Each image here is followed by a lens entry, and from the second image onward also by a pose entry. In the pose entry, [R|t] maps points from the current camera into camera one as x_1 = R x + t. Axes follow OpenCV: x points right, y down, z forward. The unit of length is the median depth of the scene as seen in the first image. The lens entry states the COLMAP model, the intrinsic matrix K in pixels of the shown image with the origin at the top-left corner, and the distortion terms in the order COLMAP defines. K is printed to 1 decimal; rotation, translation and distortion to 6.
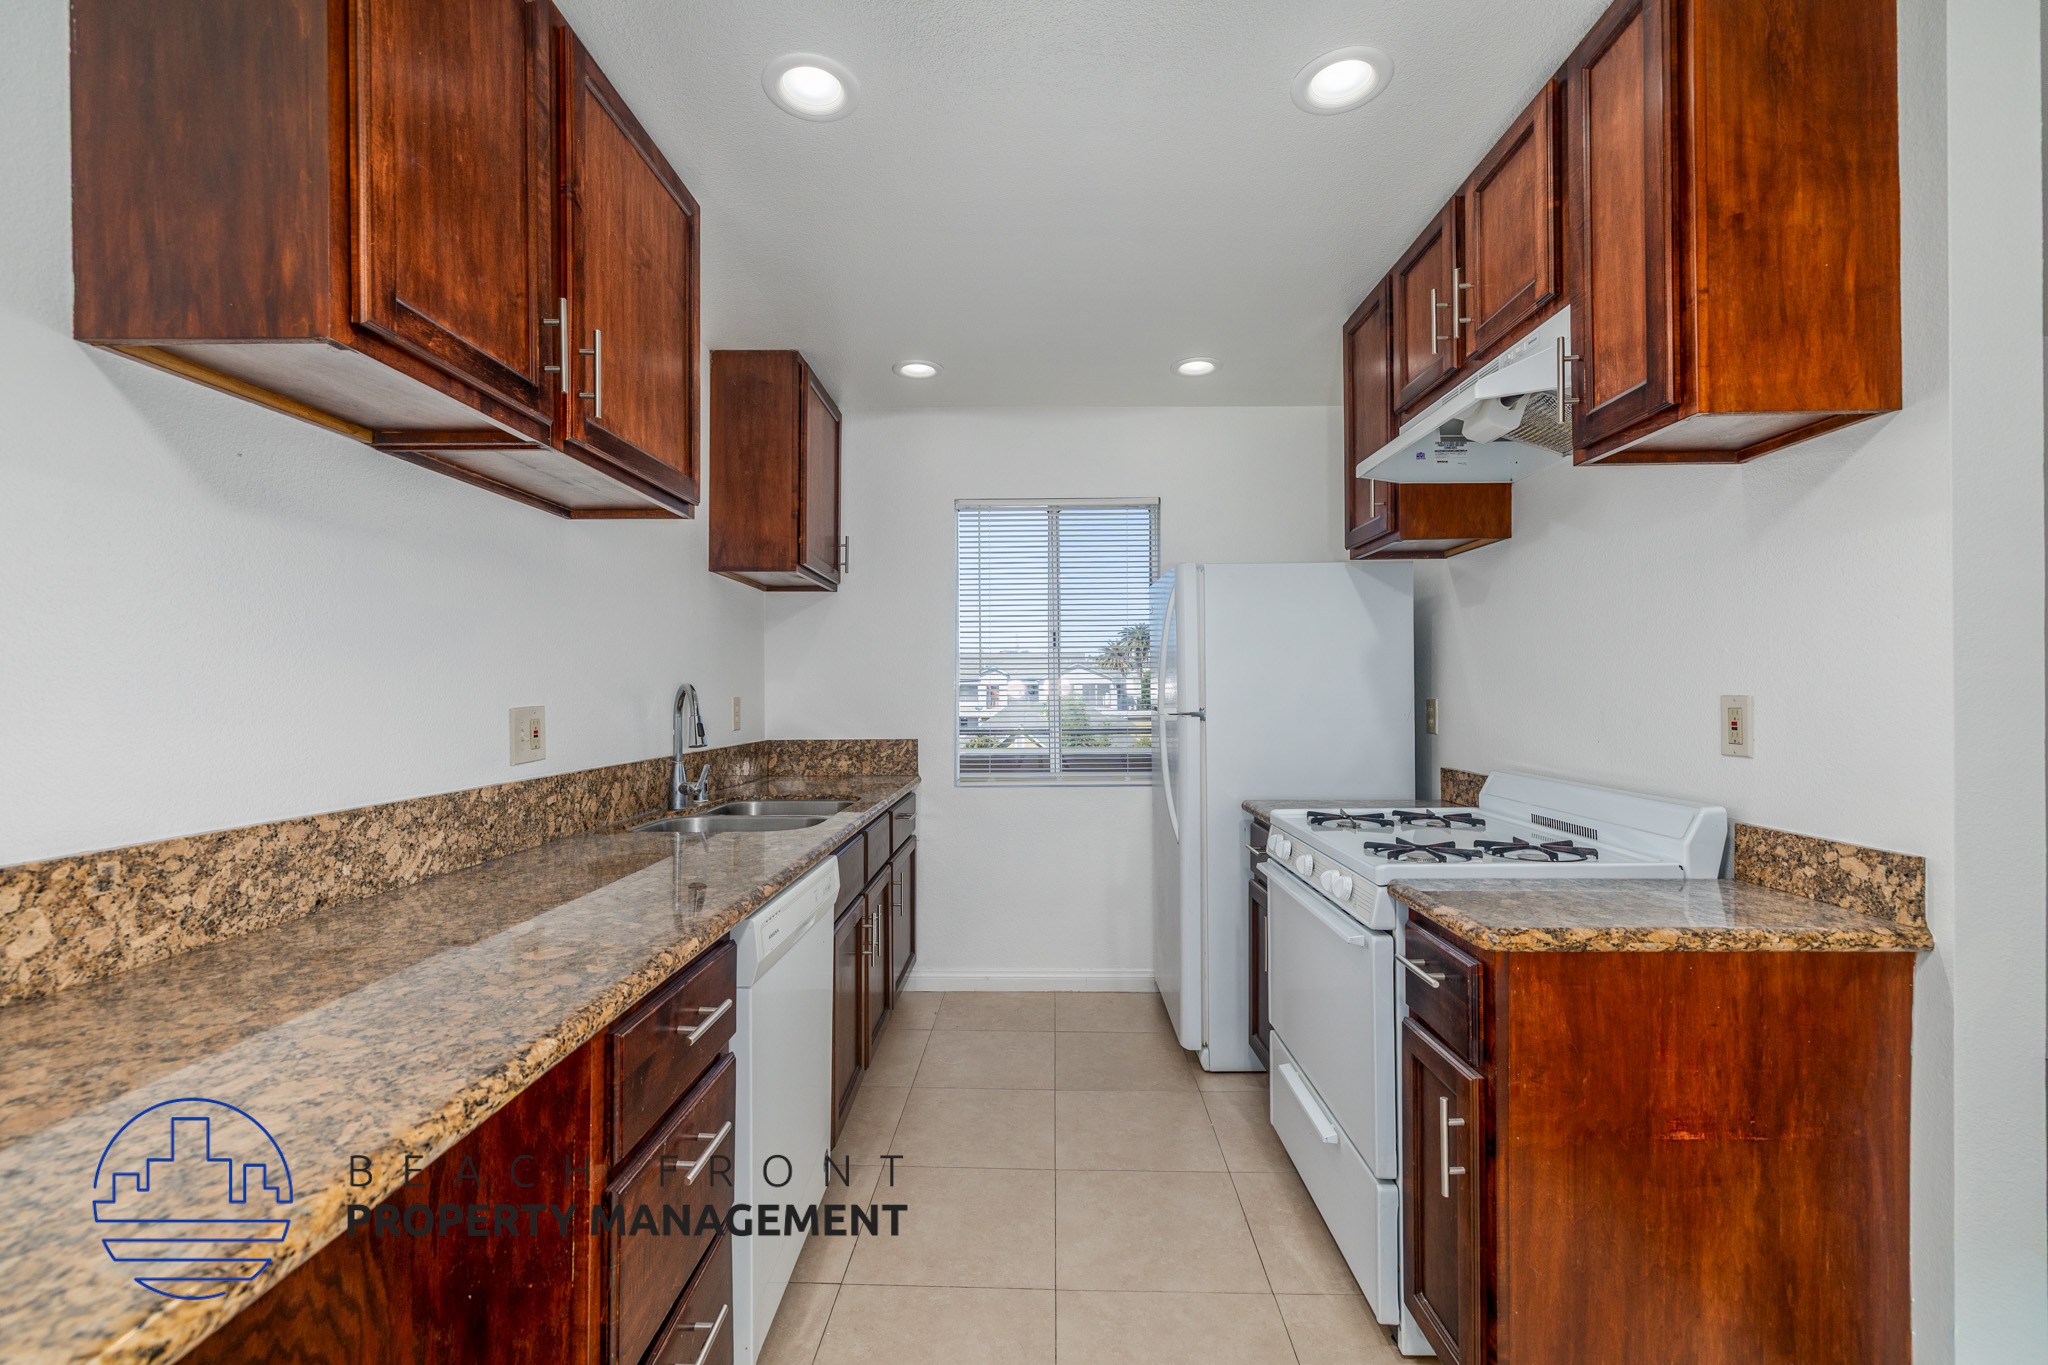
lens RADIAL K [[859.3, 0, 1020.5], [0, 859.3, 684.2], [0, 0, 1]] dist [0.001172, -0.000005]
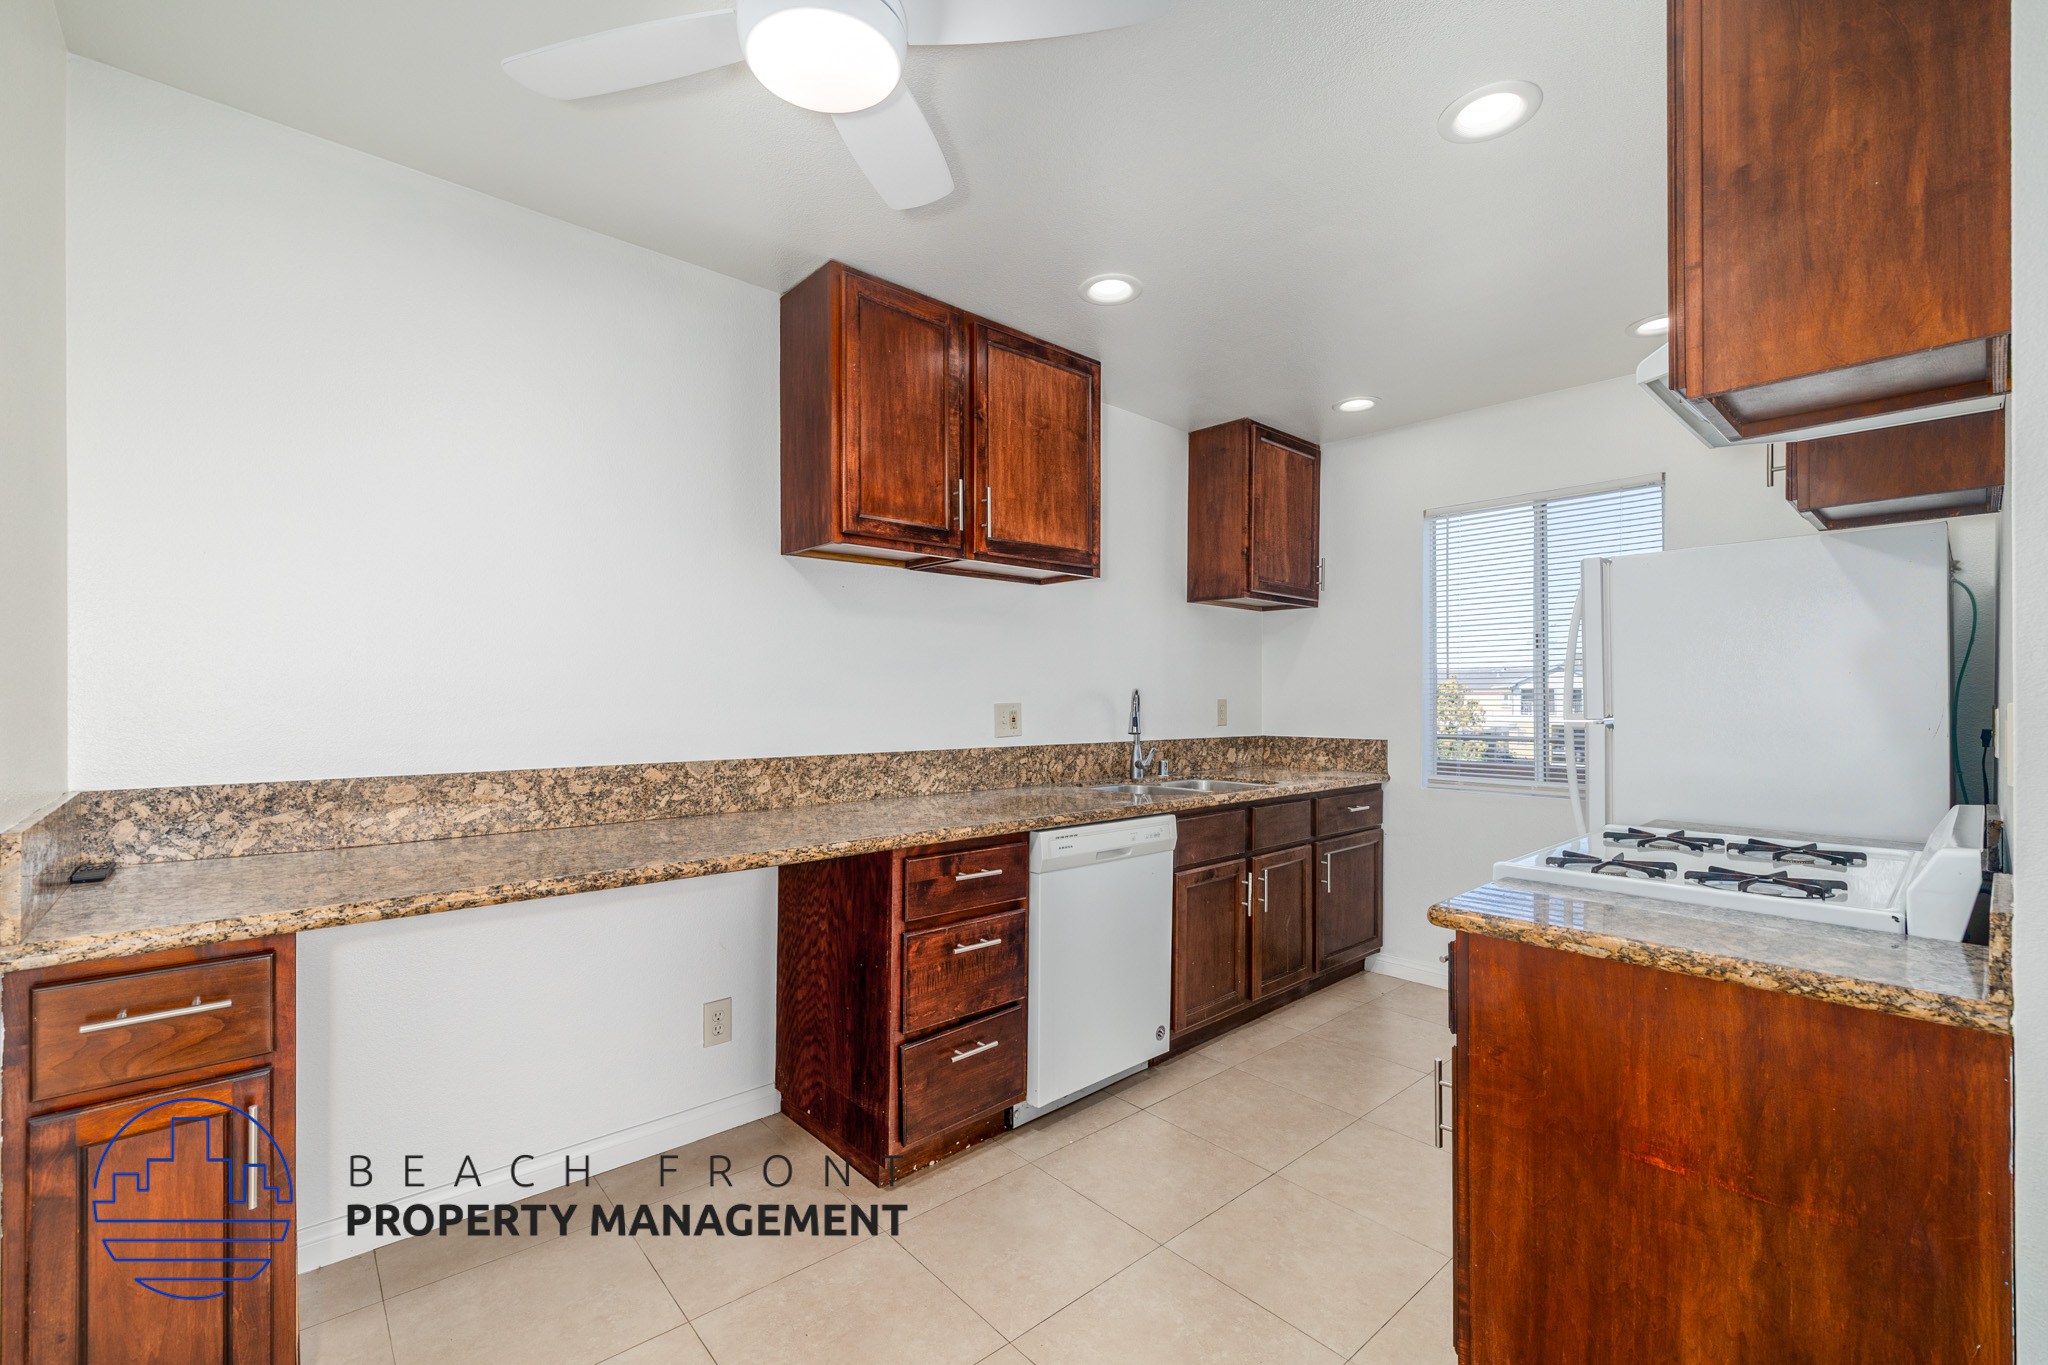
lens RADIAL K [[859.3, 0, 1020.5], [0, 859.3, 684.2], [0, 0, 1]] dist [0.001172, -0.000005]
pose [[0.680732, -0.005505, -0.732512, 0.982079], [0.002715, 0.999984, -0.004992, -0.003036], [0.732528, 0.001410, 0.680736, -0.167110]]
